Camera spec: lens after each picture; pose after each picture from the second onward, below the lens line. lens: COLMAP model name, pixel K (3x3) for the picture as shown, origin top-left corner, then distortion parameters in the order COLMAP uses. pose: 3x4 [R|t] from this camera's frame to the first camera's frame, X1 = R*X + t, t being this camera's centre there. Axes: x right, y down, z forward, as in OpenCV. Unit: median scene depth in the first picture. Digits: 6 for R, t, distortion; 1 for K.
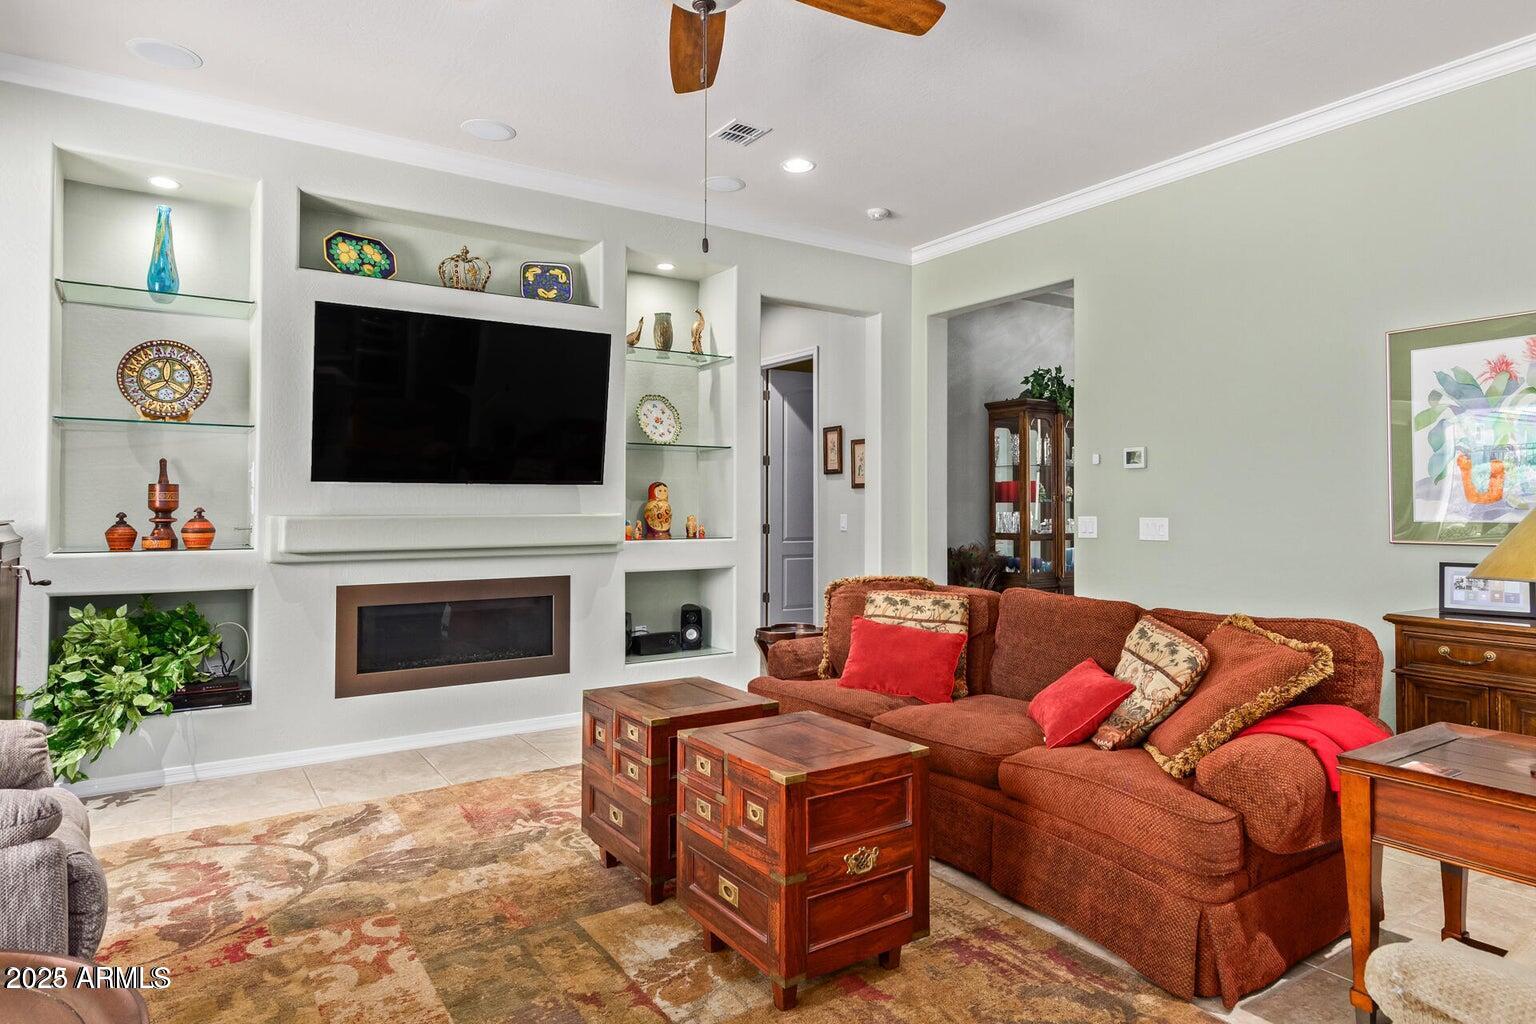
lens RADIAL K [[904.2, 0, 774.9], [0, 904.2, 492.9], [0, 0, 1]] dist [0.013532, 0.001150]
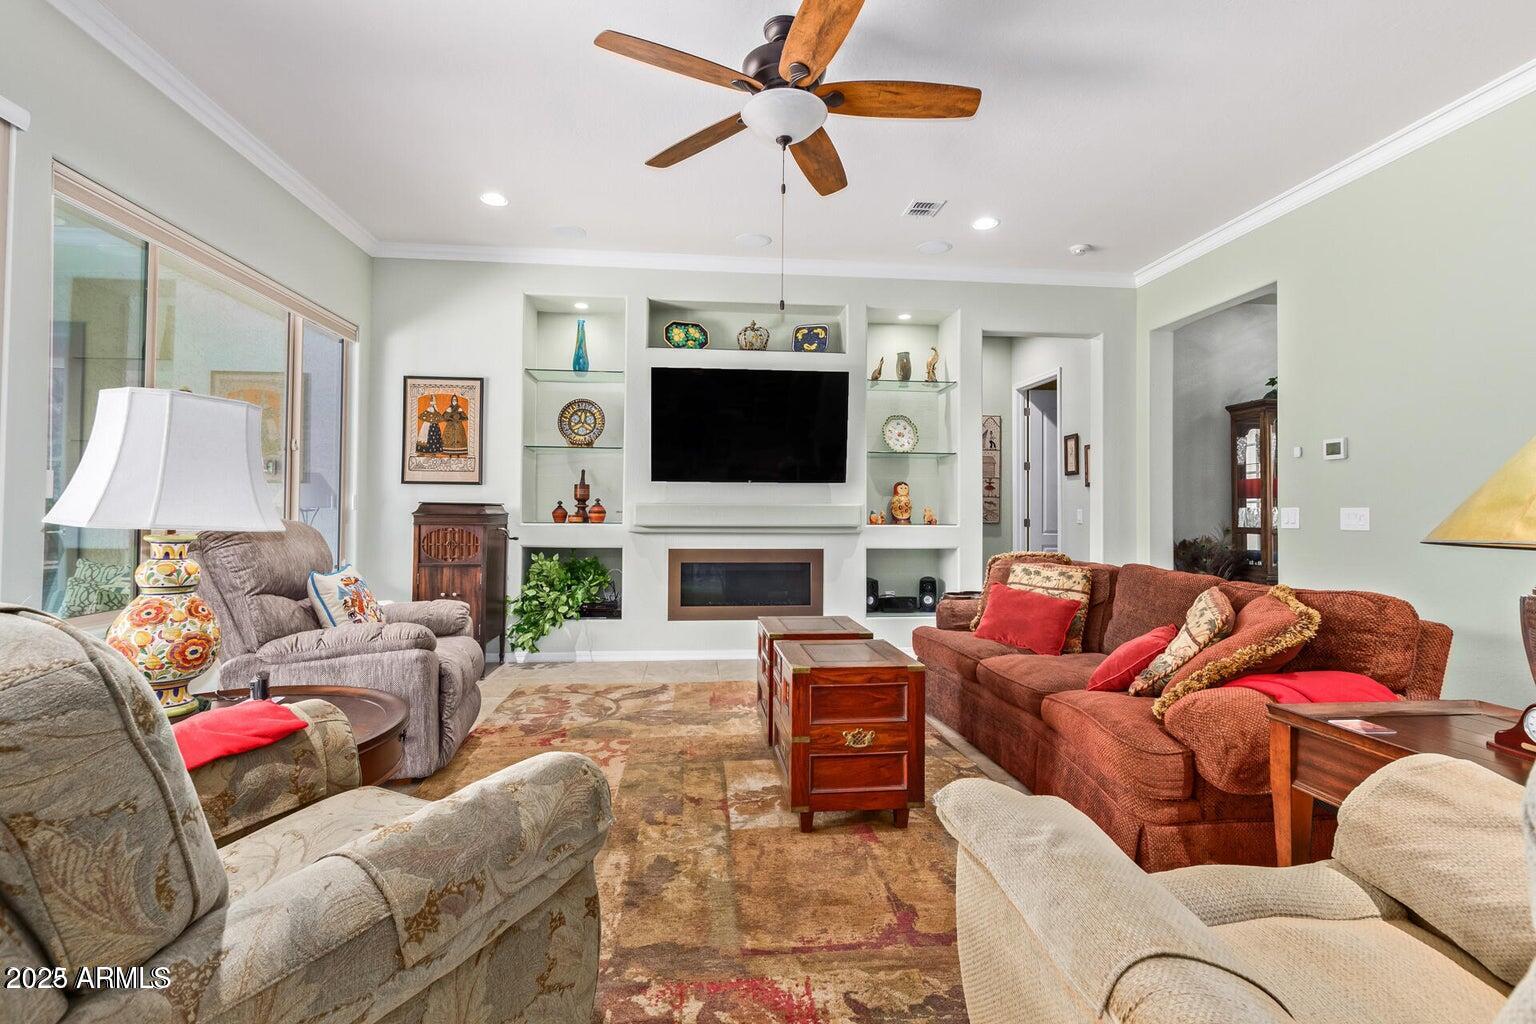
lens RADIAL K [[719.2, 0, 762.8], [0, 719.2, 502.1], [0, 0, 1]] dist [0.004278, 0.000635]
pose [[0.883137, -0.001233, -0.469114, 0.251647], [0.000888, 0.999999, -0.000957, 0.024949], [0.469115, 0.000429, 0.883137, -0.017997]]
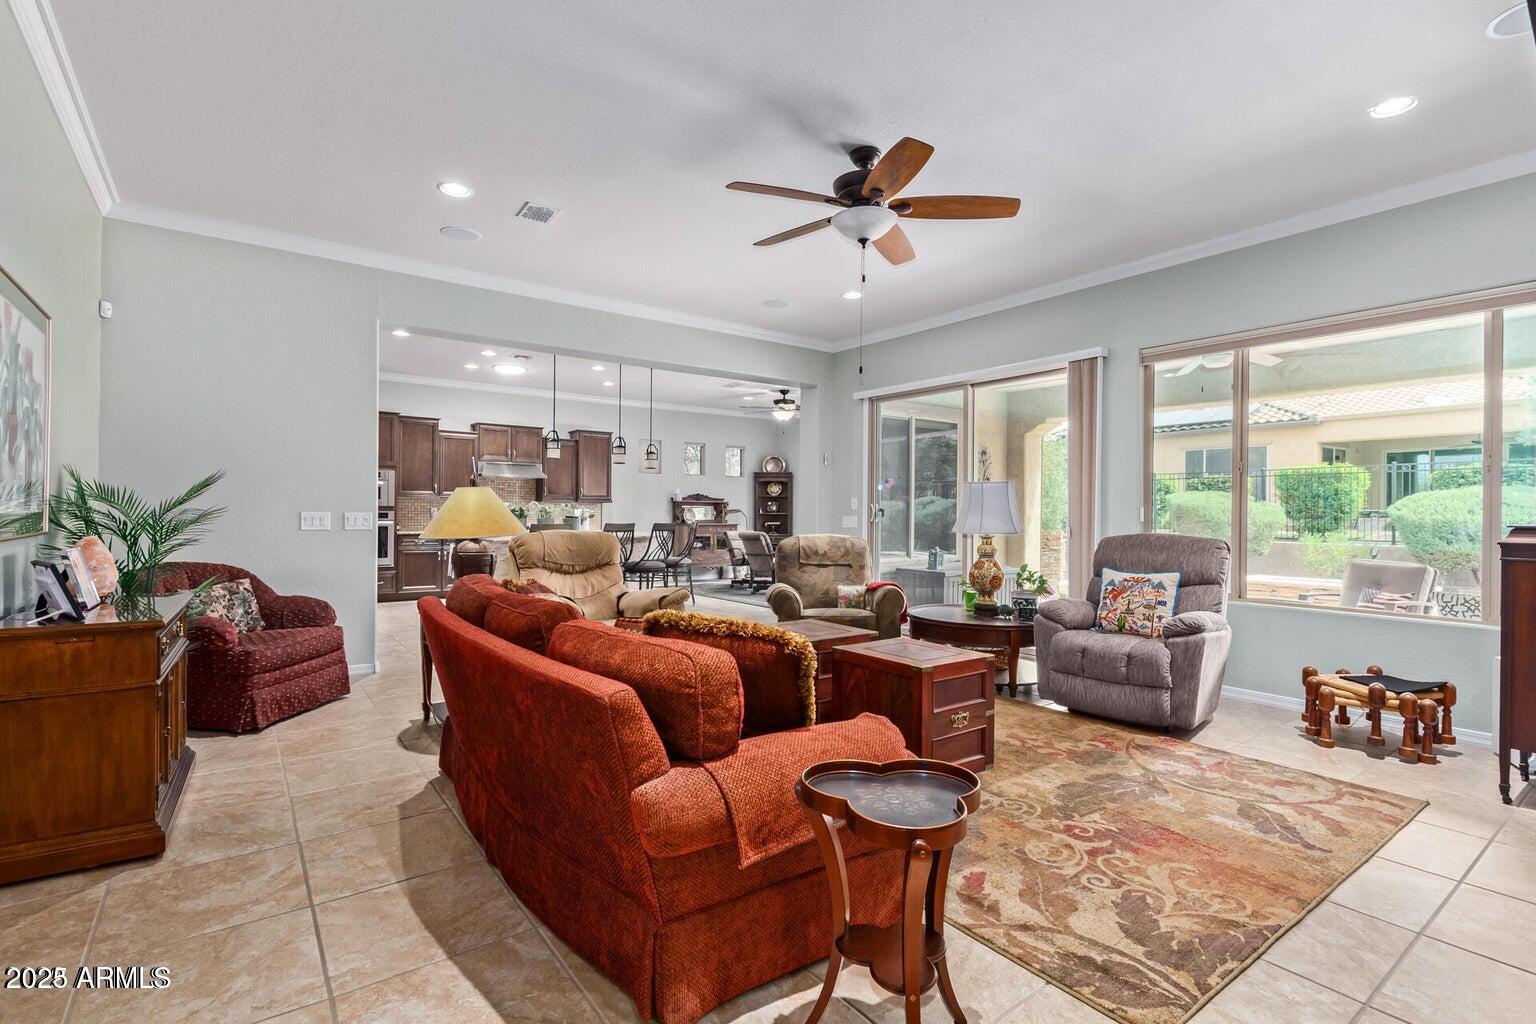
lens RADIAL K [[719.2, 0, 769.0], [0, 719.2, 511.9], [0, 0, 1]] dist [0.004278, 0.000635]
pose [[-0.998559, -0.018379, -0.050410, 0.106407], [-0.017843, 0.999780, -0.011058, 0.032158], [0.050602, -0.010143, -0.998667, 1.436142]]
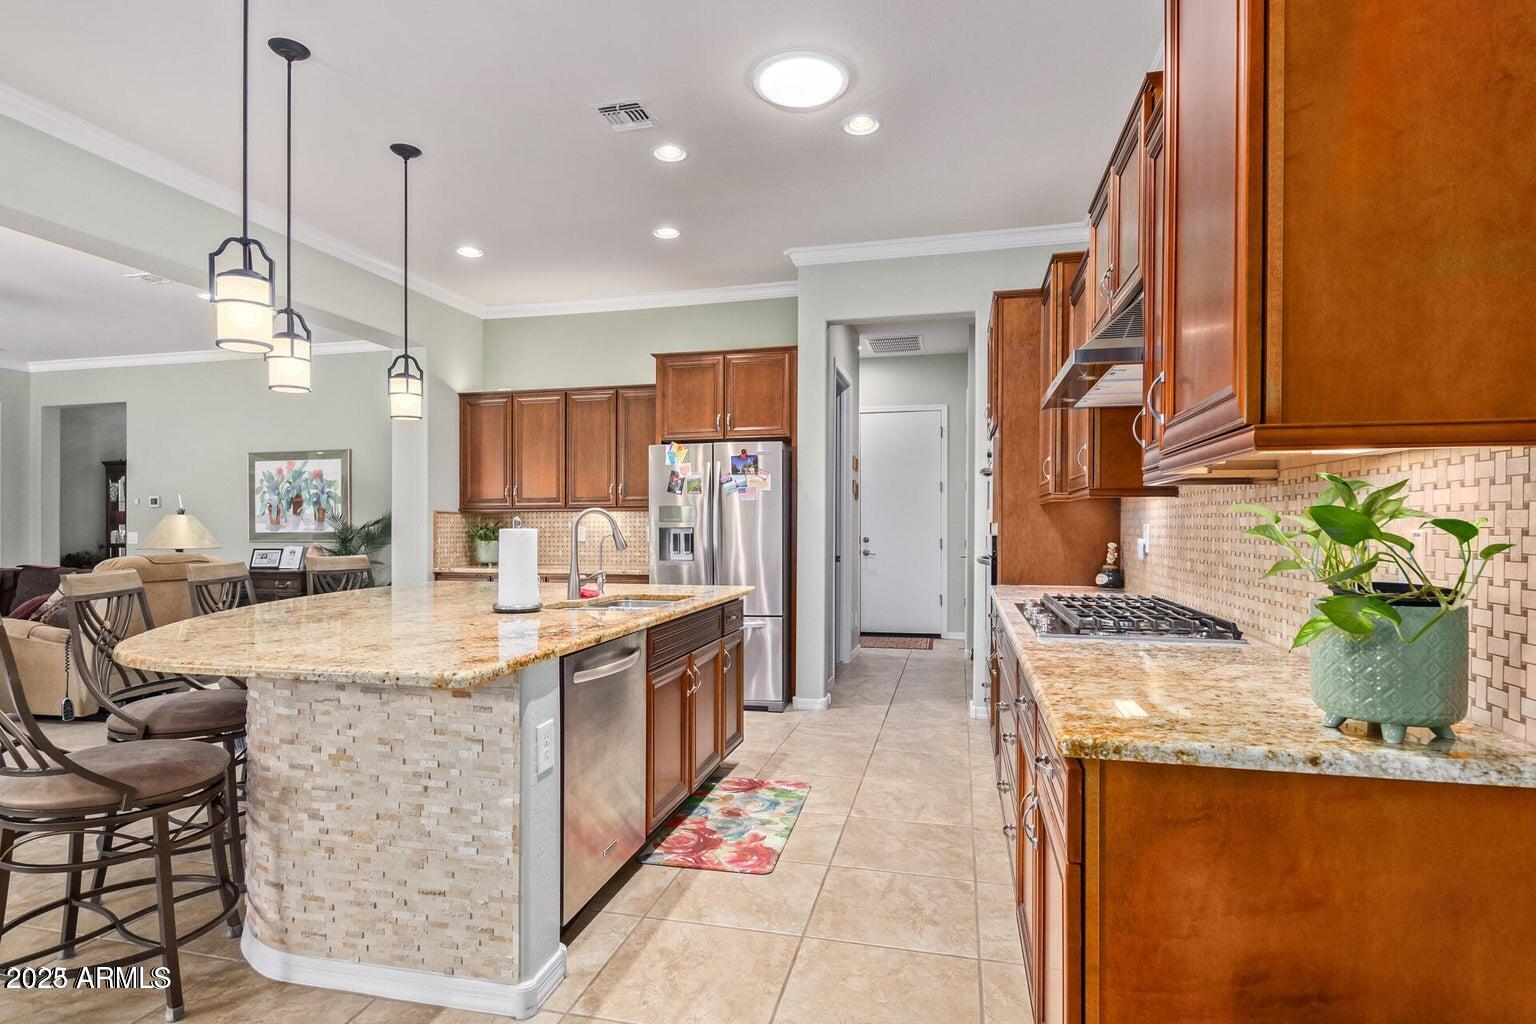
lens RADIAL K [[804.7, 0, 762.9], [0, 804.7, 518.2], [0, 0, 1]] dist [-0.002946, 0.001726]
pose [[0.741162, 0.001386, 0.671324, 0.247963], [-0.006005, 0.999972, 0.004565, -0.022247], [-0.671299, -0.007415, 0.741150, -1.381592]]
